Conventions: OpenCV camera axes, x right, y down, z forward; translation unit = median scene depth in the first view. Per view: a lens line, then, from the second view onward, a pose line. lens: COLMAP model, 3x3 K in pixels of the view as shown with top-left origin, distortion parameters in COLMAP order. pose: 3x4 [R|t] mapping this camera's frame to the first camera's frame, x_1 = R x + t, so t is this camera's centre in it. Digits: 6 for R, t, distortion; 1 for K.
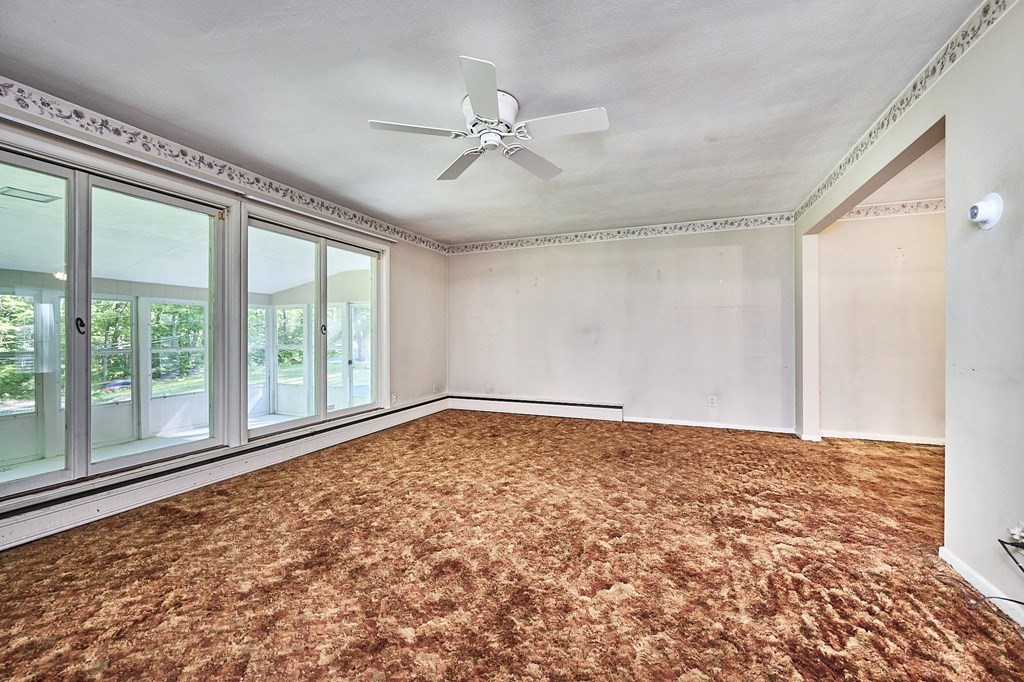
lens RADIAL K [[424.1, 0, 514.3], [0, 424.1, 335.1], [0, 0, 1]] dist [0.011476, 0.000094]
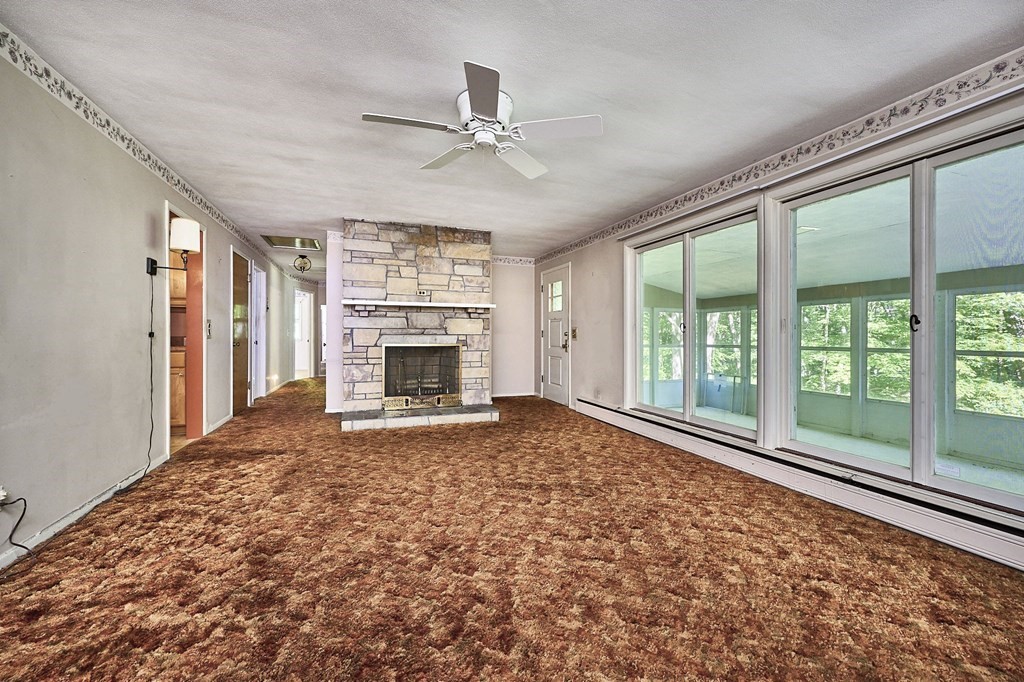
lens RADIAL K [[424.1, 0, 514.3], [0, 424.1, 335.1], [0, 0, 1]] dist [0.011476, 0.000094]
pose [[-0.751476, 0.004139, -0.659747, 0.422342], [0.005378, 0.999986, 0.000148, 0.001171], [0.659738, -0.003437, -0.751488, 1.371774]]
